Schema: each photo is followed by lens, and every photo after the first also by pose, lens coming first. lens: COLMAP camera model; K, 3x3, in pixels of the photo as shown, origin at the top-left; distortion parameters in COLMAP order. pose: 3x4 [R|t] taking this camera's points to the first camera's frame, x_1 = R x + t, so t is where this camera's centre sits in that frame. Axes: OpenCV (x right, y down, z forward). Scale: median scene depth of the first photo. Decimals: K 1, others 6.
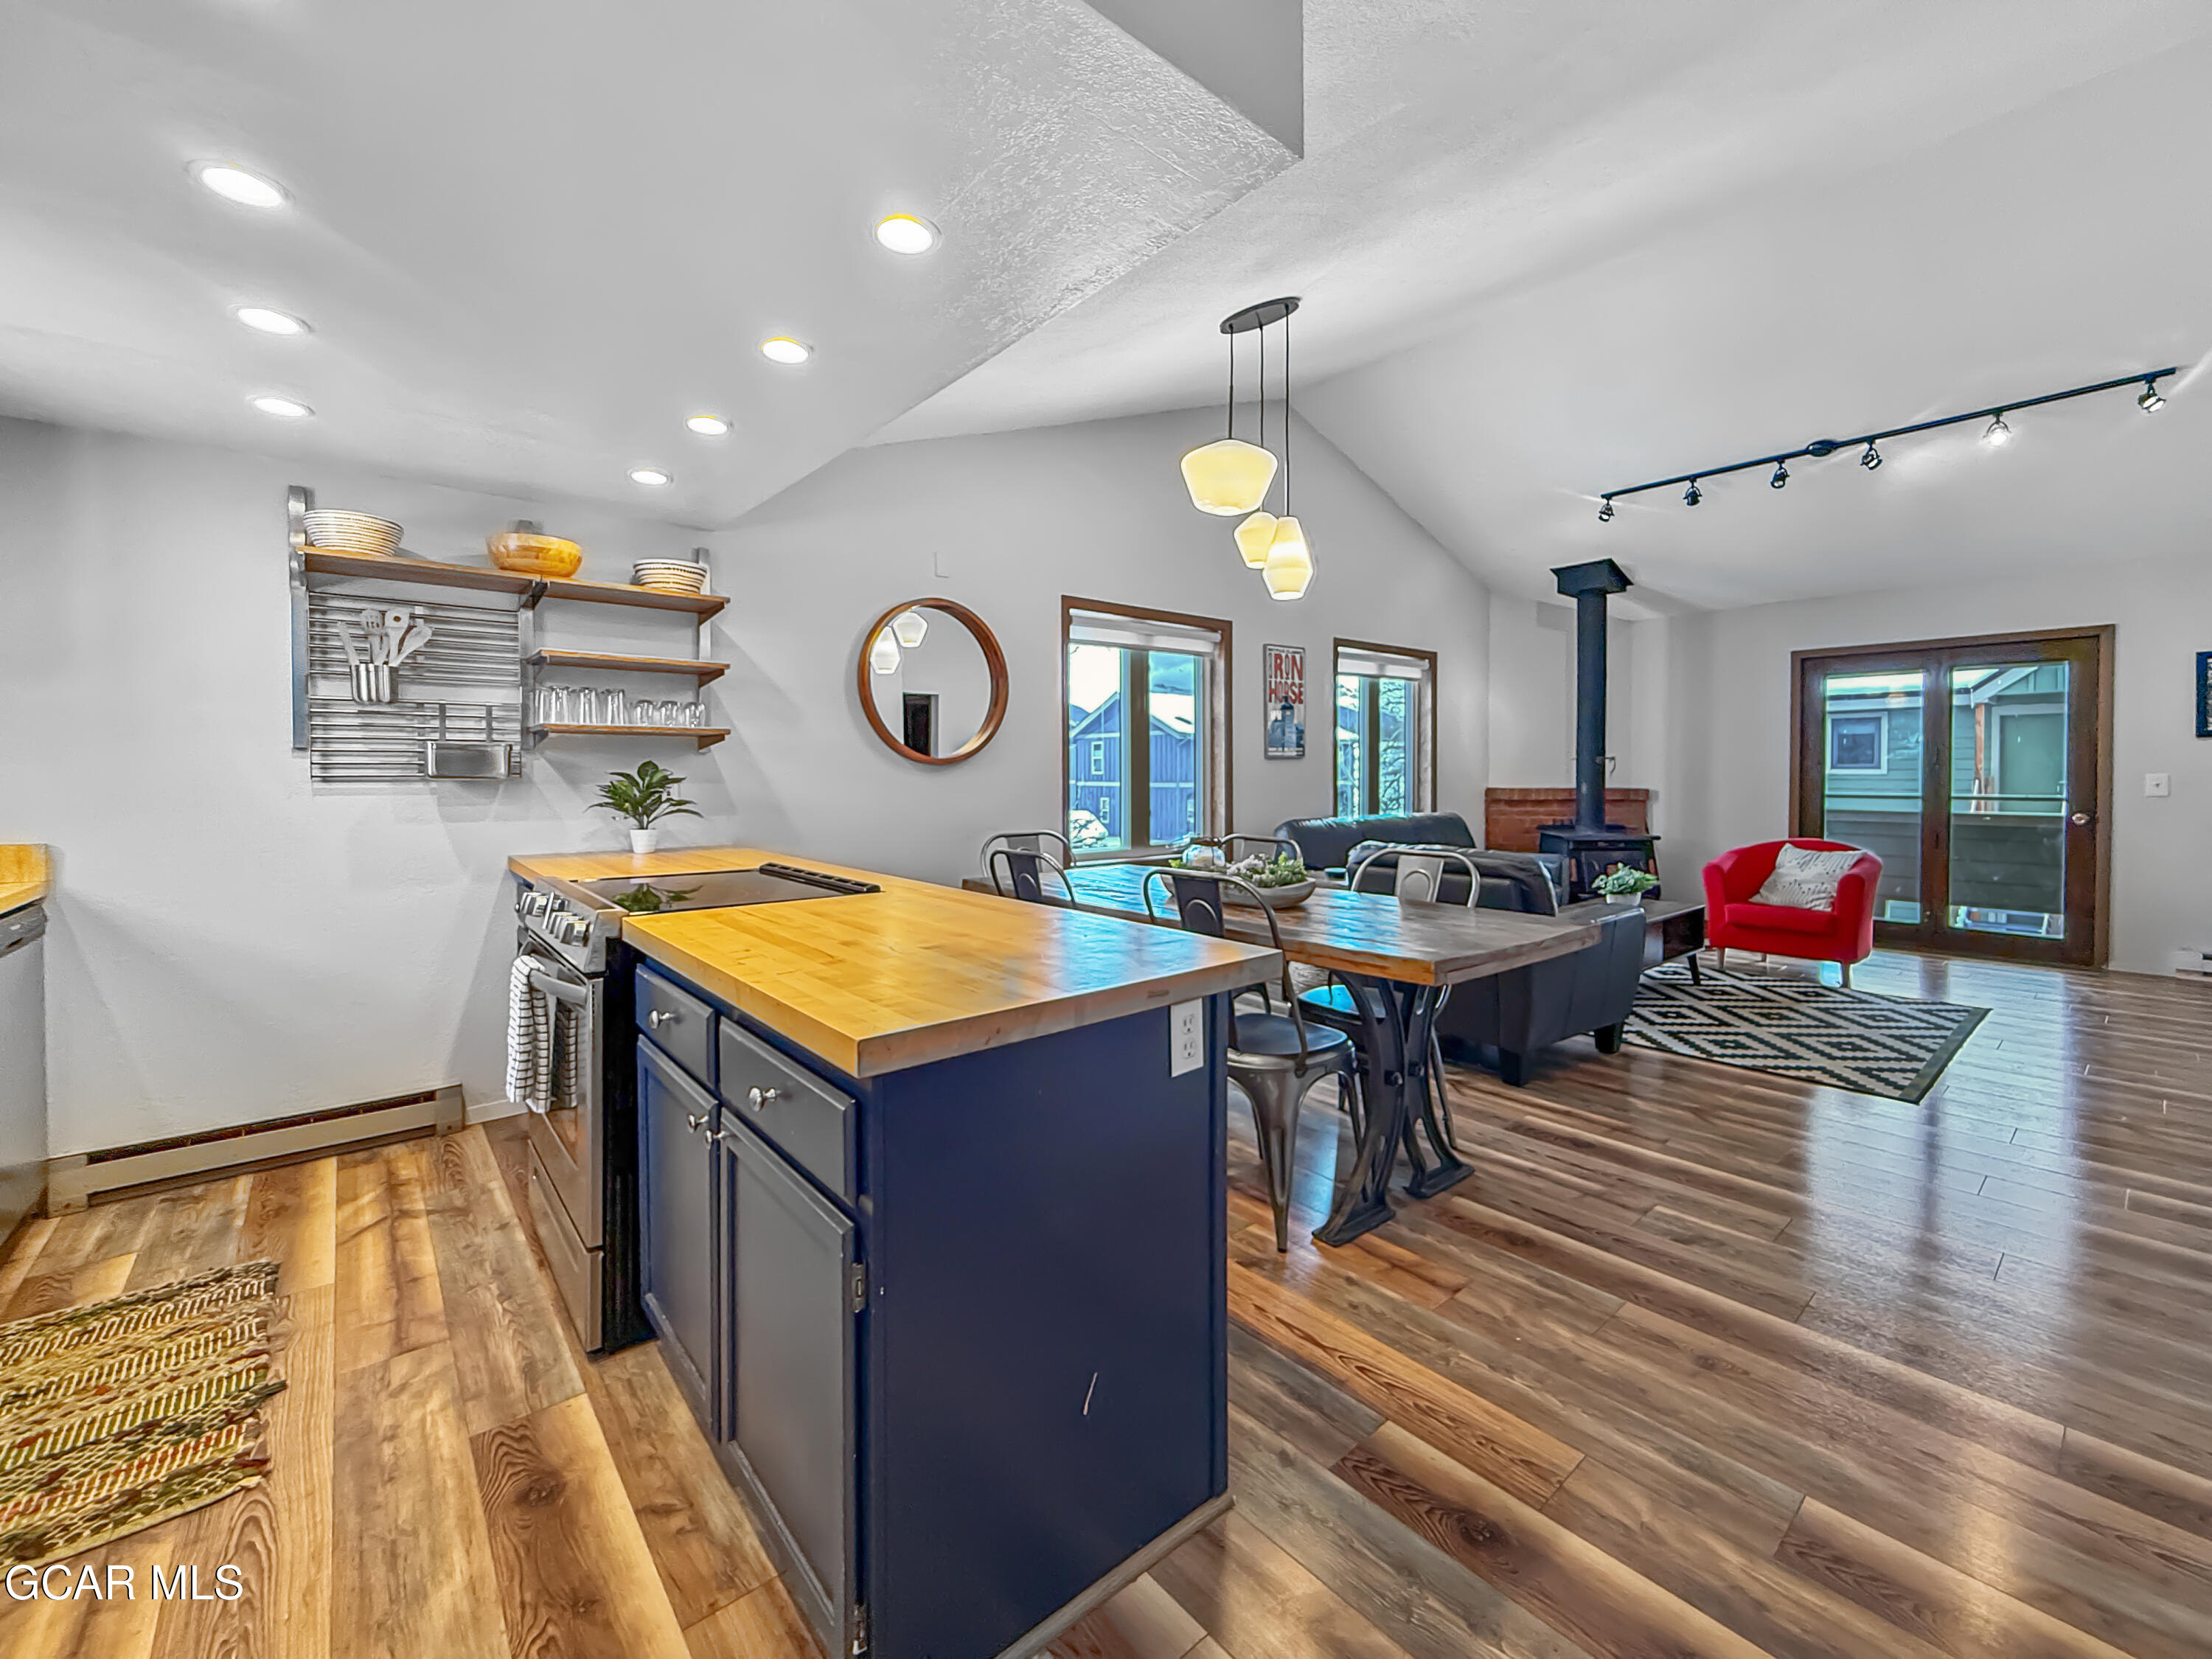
lens RADIAL K [[899.6, 0, 1097.5], [0, 899.6, 787.9], [0, 0, 1]] dist [0.000581, -0.000193]
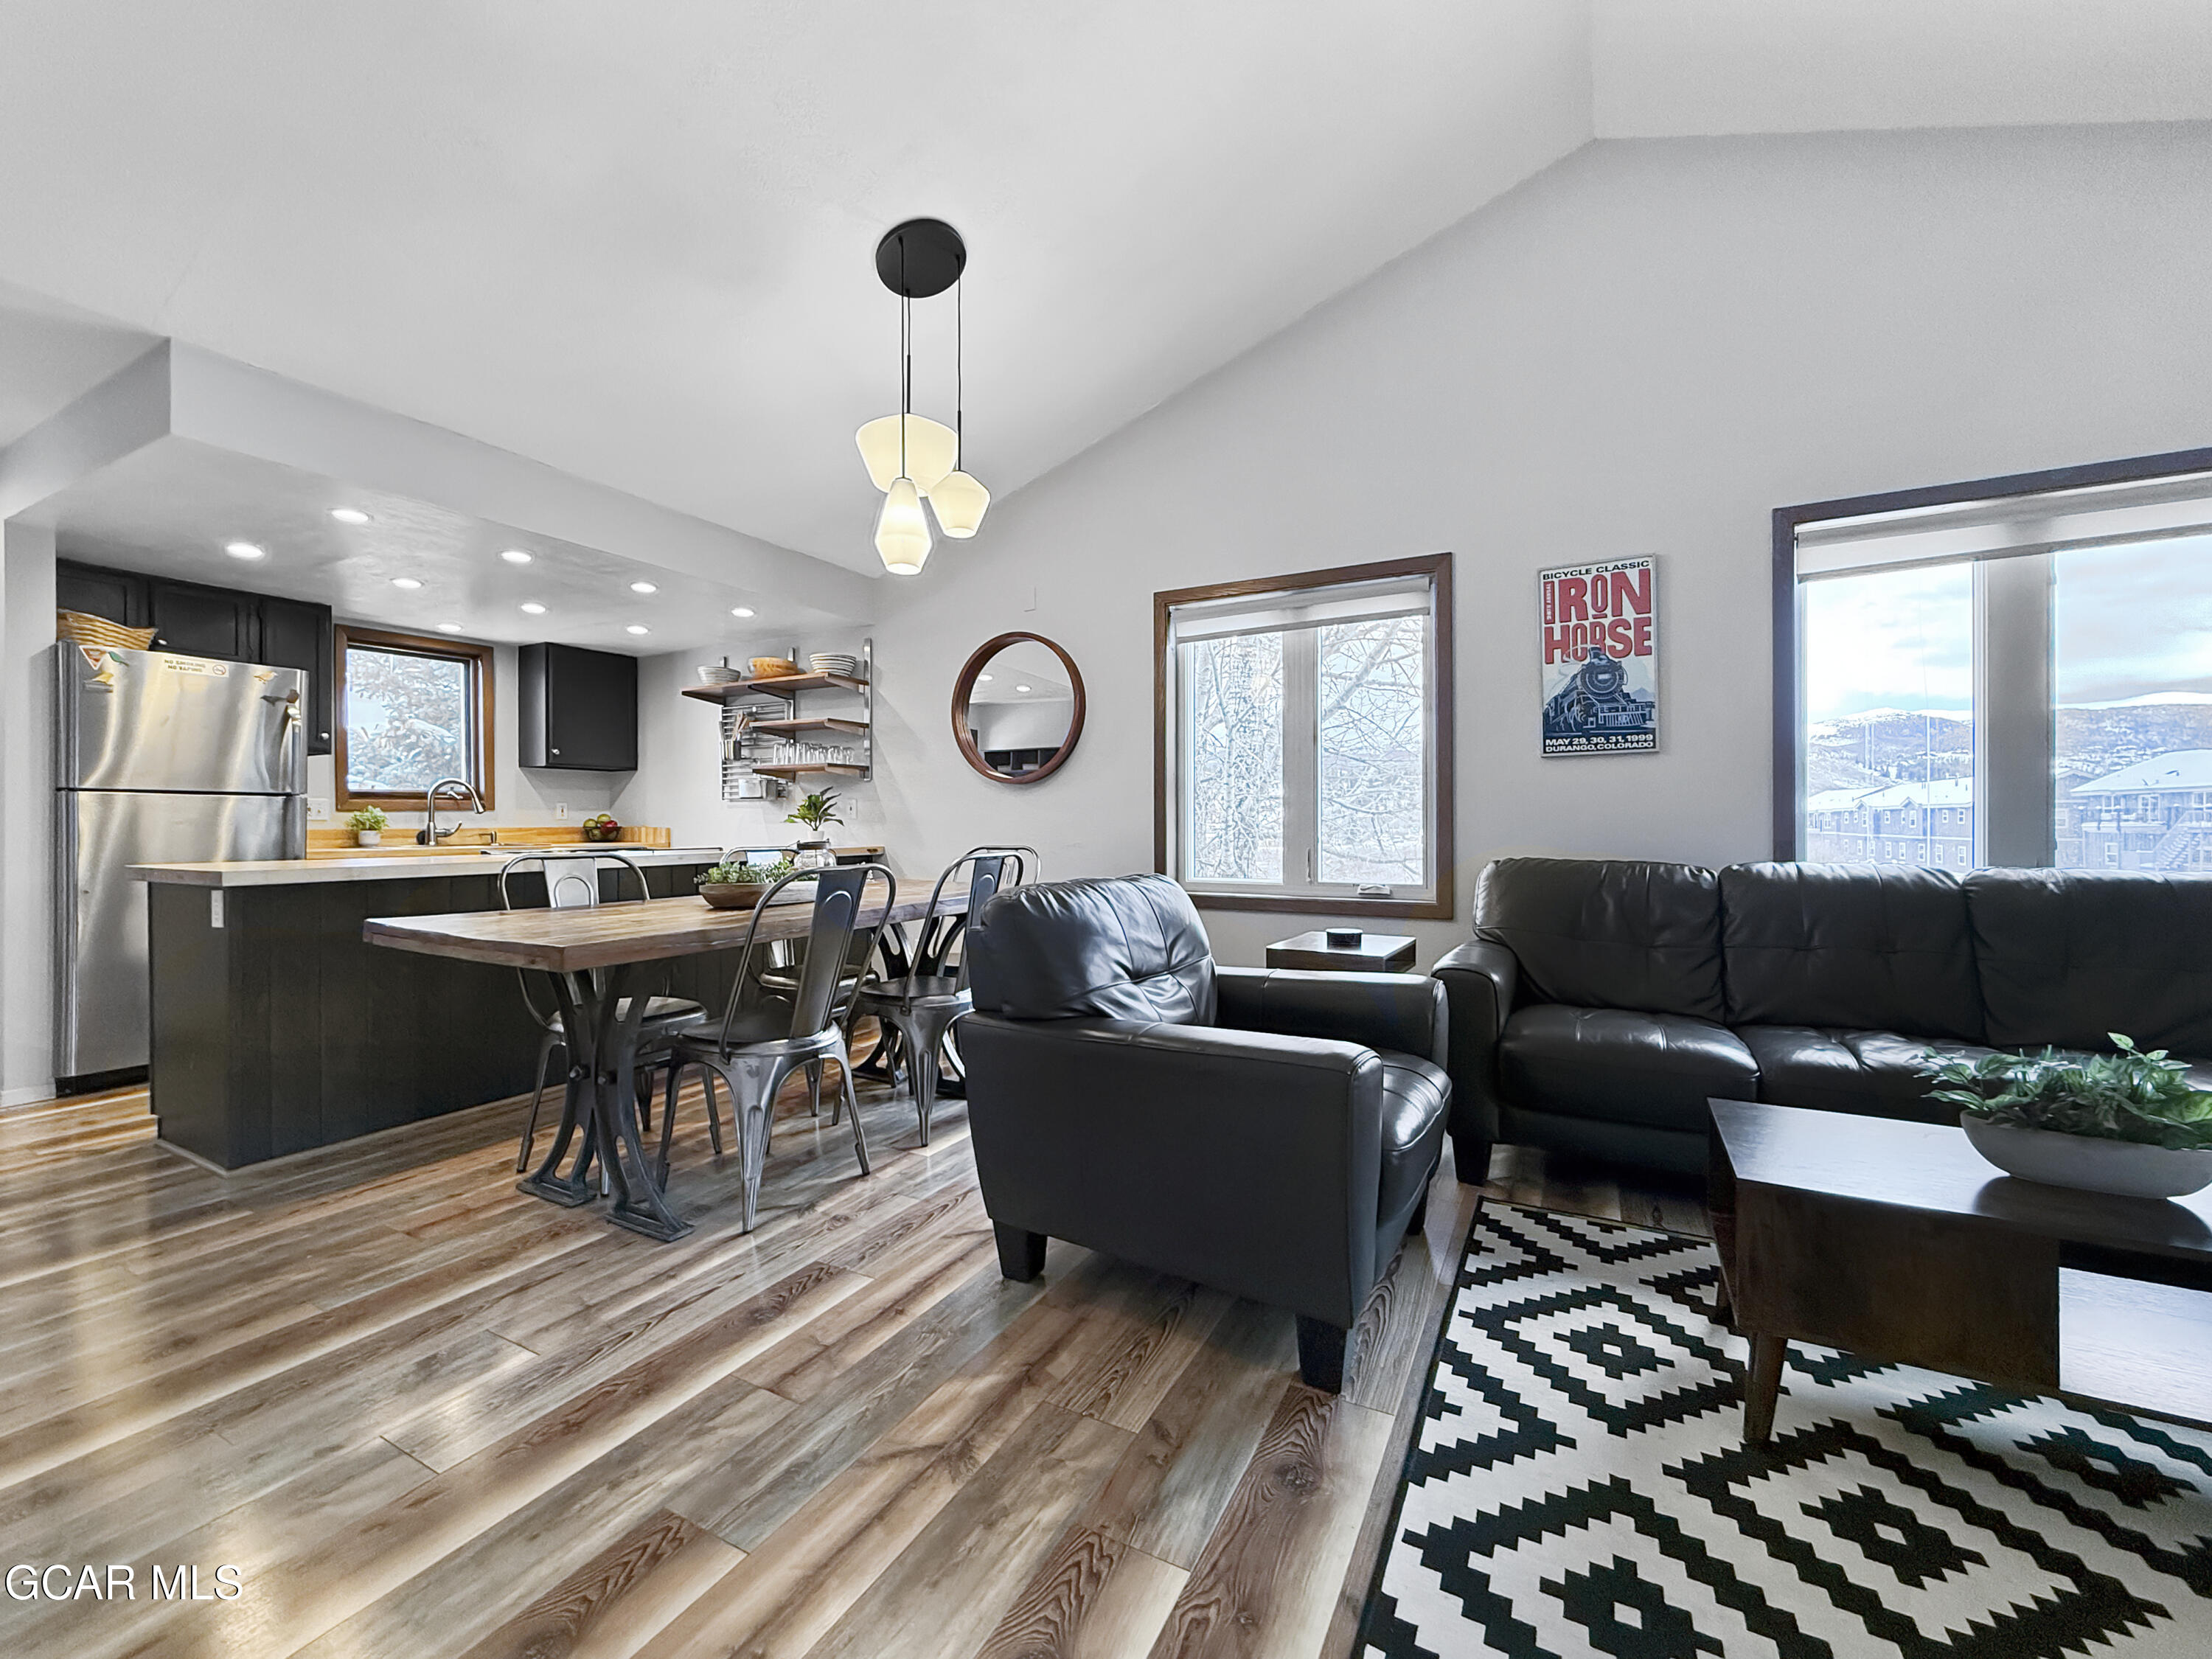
lens RADIAL K [[890.7, 0, 1106.0], [0, 890.7, 829.5], [0, 0, 1]] dist [-0.002947, -0.000329]
pose [[0.377140, 0.006345, -0.926134, 0.623897], [-0.016240, 0.999868, 0.000238, 0.019466], [0.926014, 0.014951, 0.377194, 0.498656]]
